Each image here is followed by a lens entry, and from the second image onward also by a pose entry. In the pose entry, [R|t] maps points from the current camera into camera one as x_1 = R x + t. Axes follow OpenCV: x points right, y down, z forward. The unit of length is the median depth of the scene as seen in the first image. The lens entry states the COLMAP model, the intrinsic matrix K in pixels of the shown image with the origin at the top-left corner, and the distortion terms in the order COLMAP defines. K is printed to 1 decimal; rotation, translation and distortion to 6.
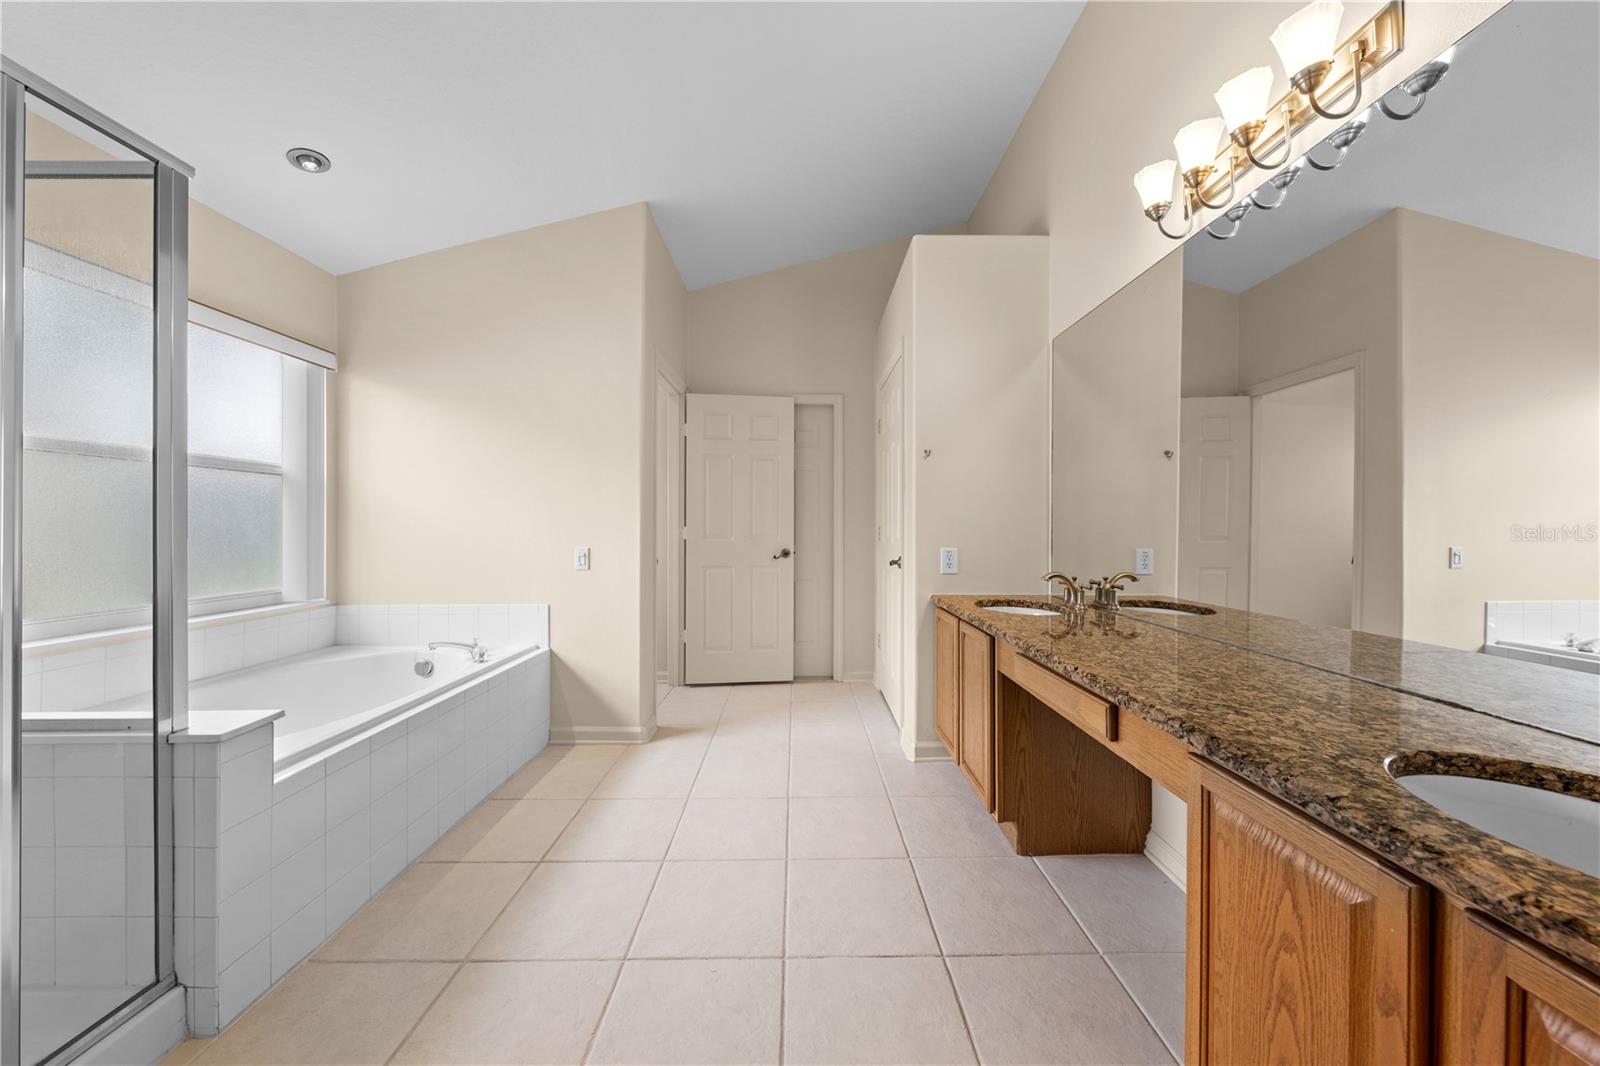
lens RADIAL K [[541.3, 0, 800.2], [0, 541.3, 528.3], [0, 0, 1]] dist [-0.005720, 0.000503]
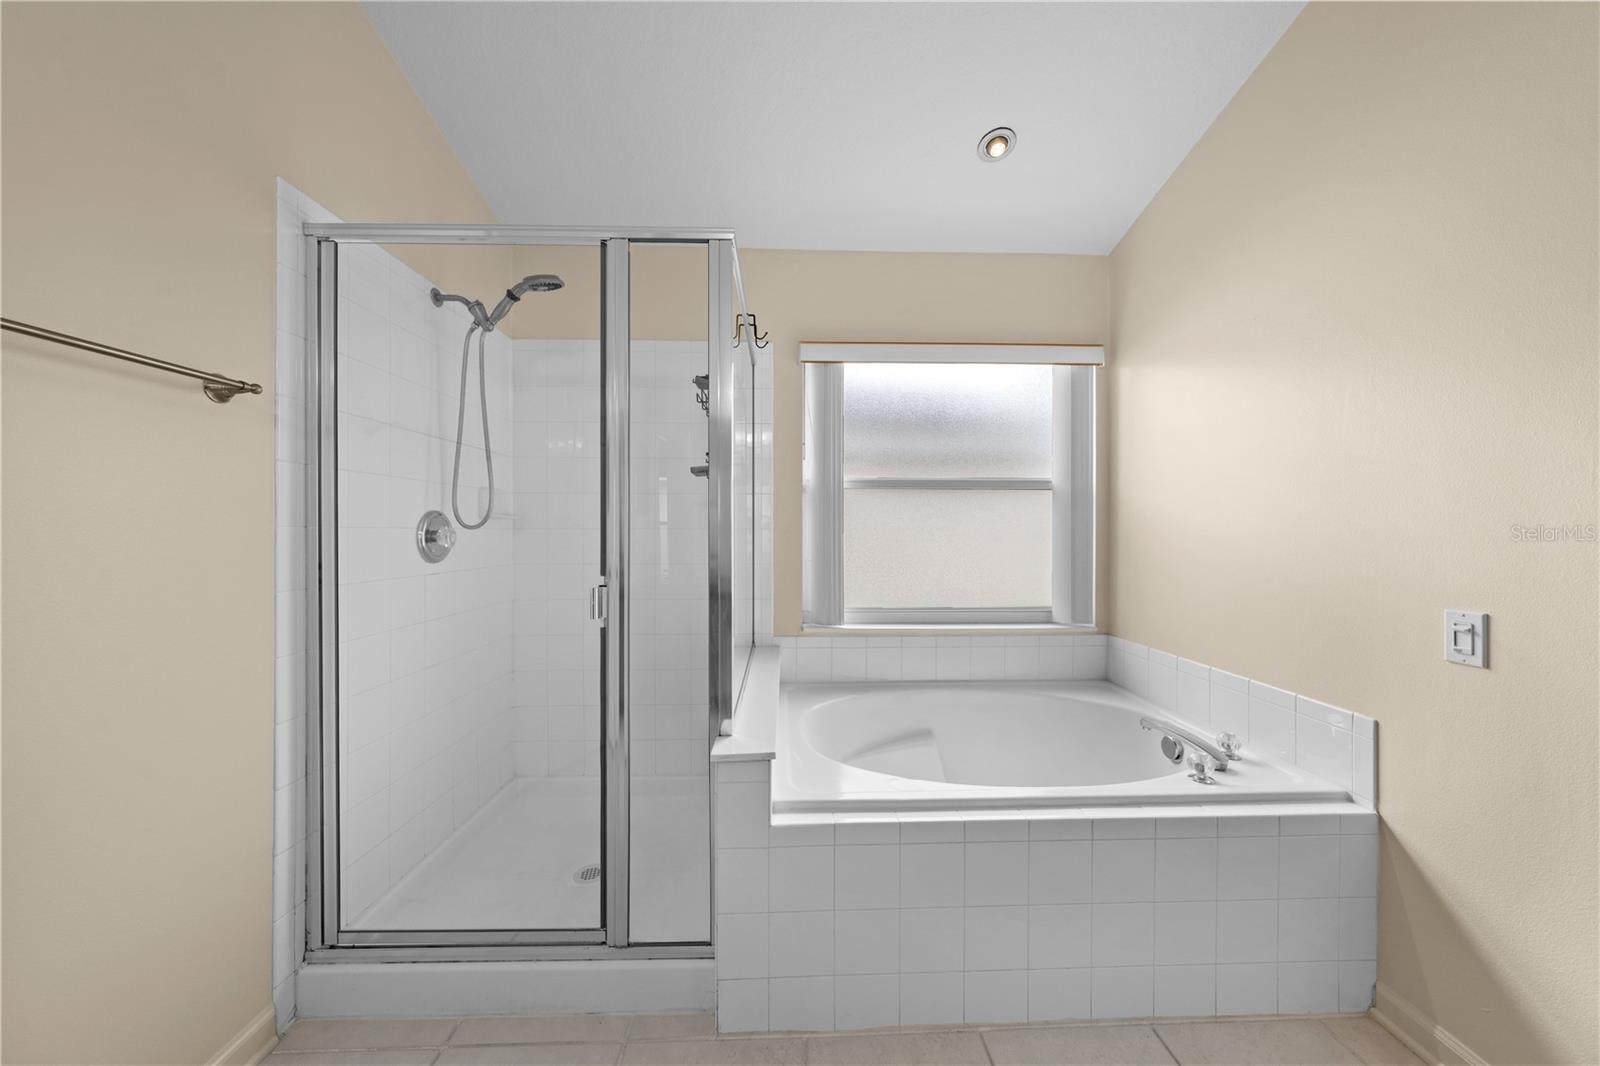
lens RADIAL K [[541.3, 0, 799.1], [0, 541.3, 528.7], [0, 0, 1]] dist [-0.005720, 0.000503]
pose [[0.030060, -0.001120, -0.999547, -0.009176], [-0.007104, 0.999974, -0.001334, -0.024347], [0.999523, 0.007141, 0.030051, 0.513833]]
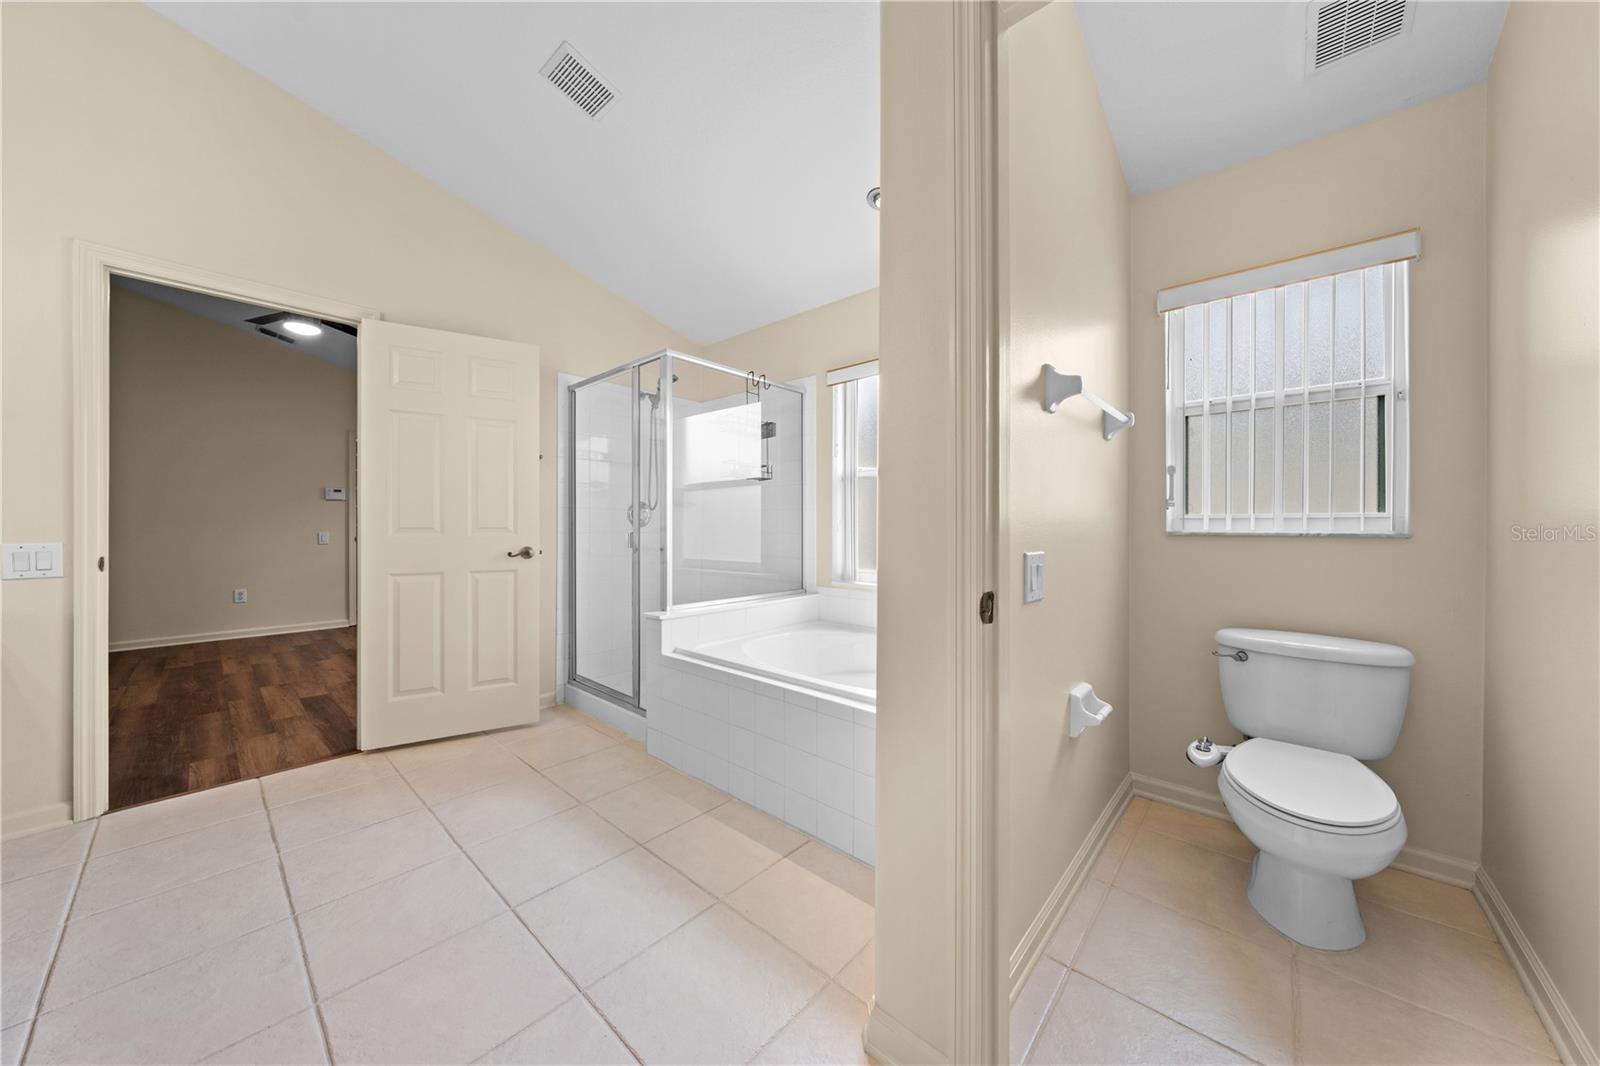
lens RADIAL K [[541.3, 0, 793.2], [0, 541.3, 527.2], [0, 0, 1]] dist [-0.005720, 0.000503]
pose [[-0.681490, 0.007143, -0.731793, 0.045268], [-0.001472, 0.999937, 0.011132, 0.007499], [0.731826, 0.008664, -0.681437, 1.413339]]
